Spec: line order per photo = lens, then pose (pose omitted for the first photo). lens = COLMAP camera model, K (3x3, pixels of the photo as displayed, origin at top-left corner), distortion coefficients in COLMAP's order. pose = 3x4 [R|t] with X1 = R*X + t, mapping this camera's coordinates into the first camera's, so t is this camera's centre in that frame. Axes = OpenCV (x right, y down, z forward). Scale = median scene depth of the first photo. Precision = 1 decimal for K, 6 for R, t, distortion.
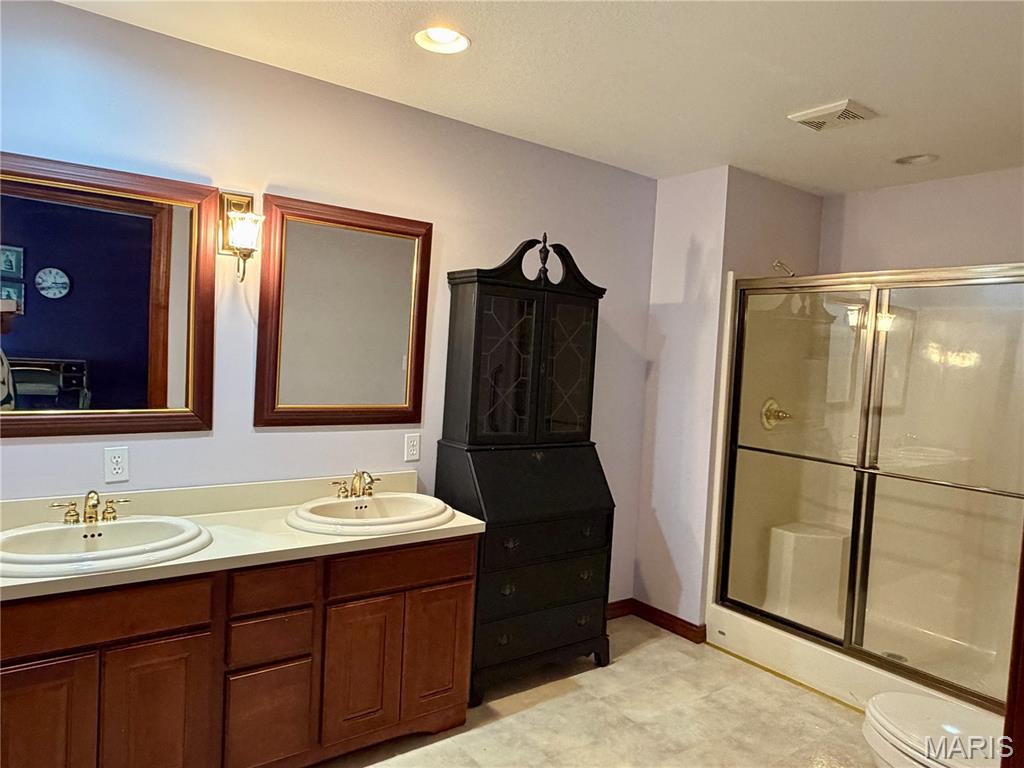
lens RADIAL K [[676.0, 0, 512.0], [0, 676.0, 384.0], [0, 0, 1]] dist [0.002513, 0.000547]
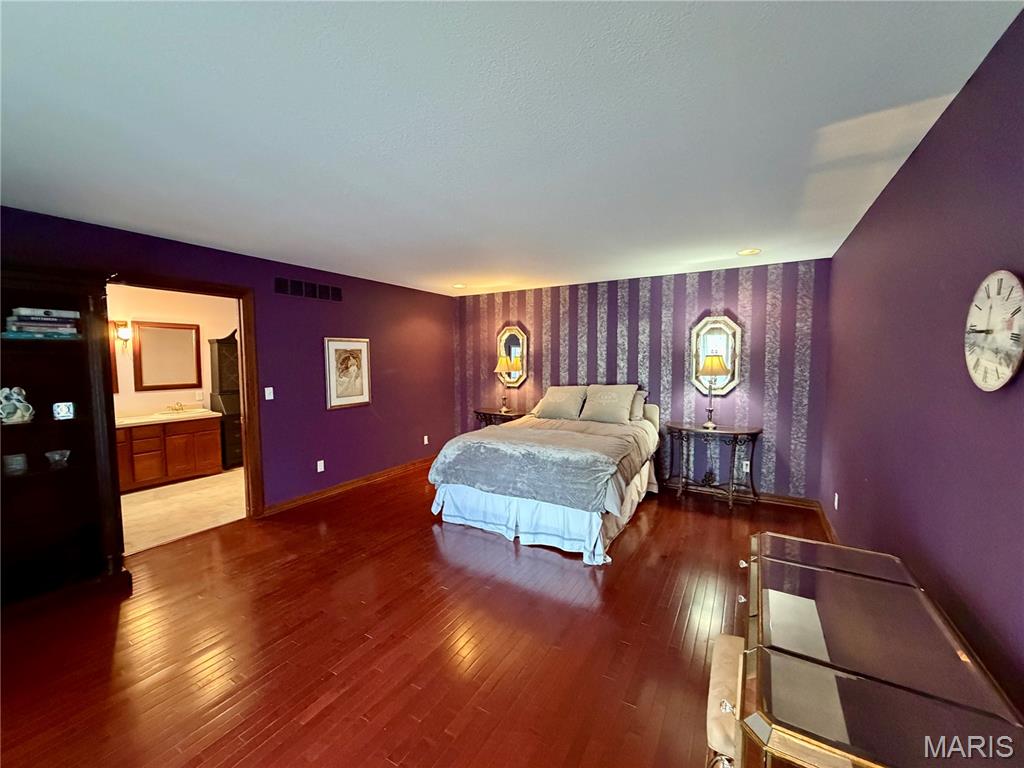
lens RADIAL K [[408.1, 0, 511.0], [0, 408.1, 386.0], [0, 0, 1]] dist [0.000427, 0.000245]
pose [[0.924764, -0.077923, 0.372476, 0.540592], [0.066335, 0.996833, 0.043848, 0.068308], [-0.374714, -0.015841, 0.927005, -1.438646]]
